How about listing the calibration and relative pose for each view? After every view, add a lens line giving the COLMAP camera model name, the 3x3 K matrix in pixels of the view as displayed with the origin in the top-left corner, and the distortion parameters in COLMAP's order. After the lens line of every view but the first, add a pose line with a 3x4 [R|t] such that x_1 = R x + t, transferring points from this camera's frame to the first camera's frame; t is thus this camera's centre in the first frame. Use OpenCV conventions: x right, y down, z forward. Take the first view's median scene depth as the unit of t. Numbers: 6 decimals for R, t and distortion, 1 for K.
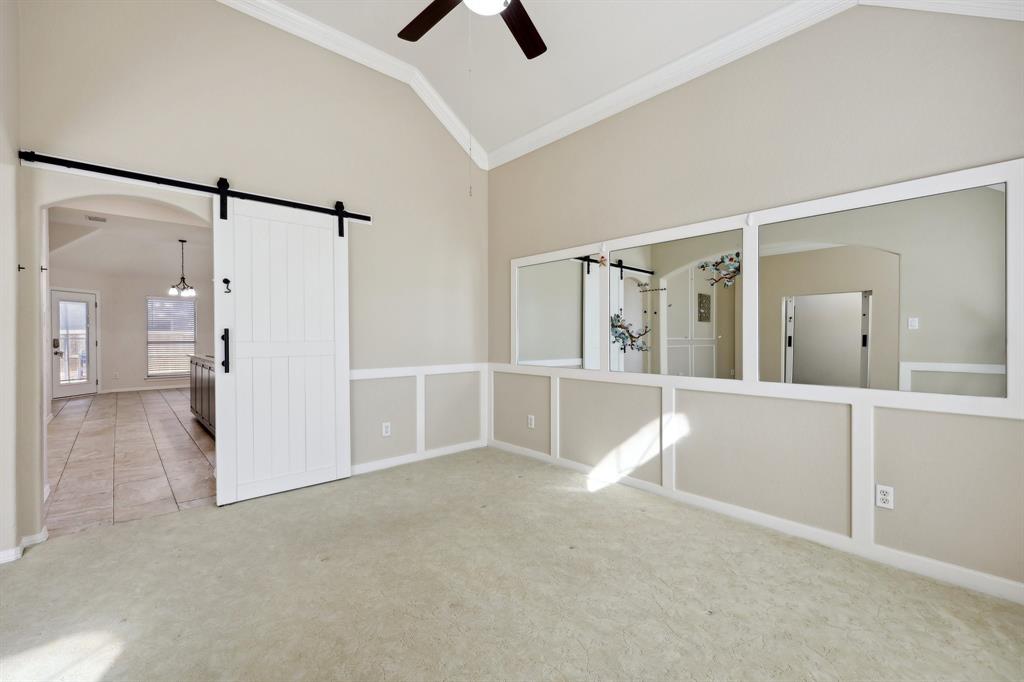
lens RADIAL K [[436.0, 0, 521.8], [0, 436.0, 340.2], [0, 0, 1]] dist [0.000066, -0.000089]
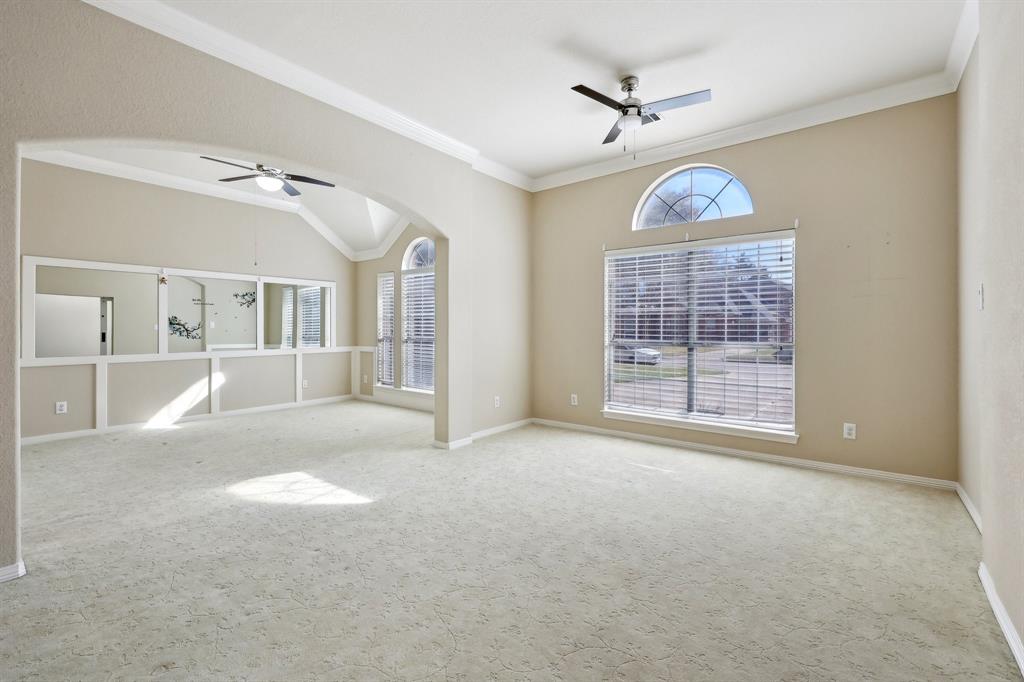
lens RADIAL K [[436.0, 0, 511.8], [0, 436.0, 330.7], [0, 0, 1]] dist [0.000066, -0.000089]
pose [[-0.153108, 0.002864, 0.988205, -1.569184], [0.018455, 0.999830, -0.000039, 0.015300], [-0.988037, 0.018231, -0.153134, 0.044587]]
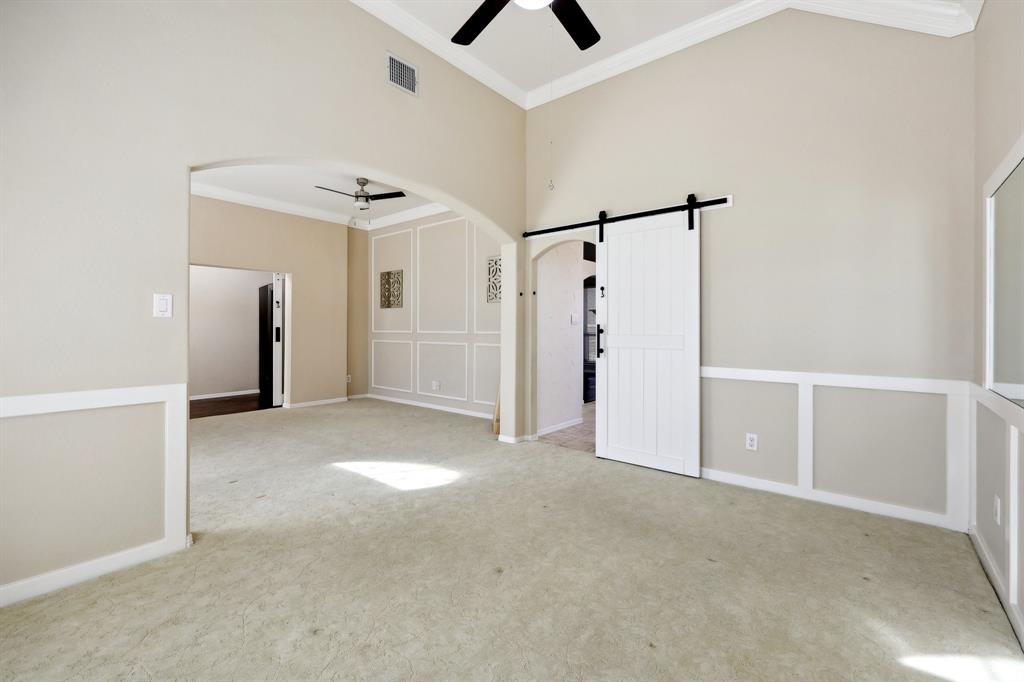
lens RADIAL K [[436.0, 0, 507.1], [0, 436.0, 330.2], [0, 0, 1]] dist [0.000066, -0.000089]
pose [[0.133870, 0.003783, -0.990992, 0.539305], [-0.017541, 0.999845, 0.001448, -0.004976], [0.990844, 0.017189, 0.133915, 0.489848]]
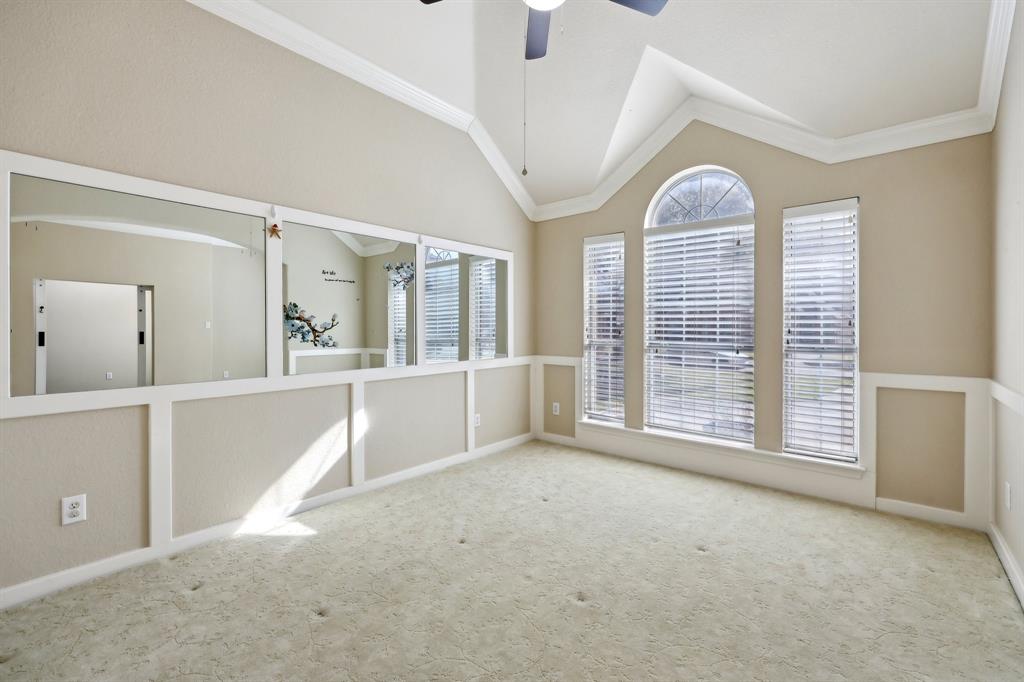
lens RADIAL K [[436.0, 0, 514.1], [0, 436.0, 335.0], [0, 0, 1]] dist [0.000066, -0.000089]
pose [[-0.120185, -0.009161, 0.992709, -0.641791], [0.015605, 0.999816, 0.011116, -0.003533], [-0.992629, 0.016827, -0.120020, 0.721928]]
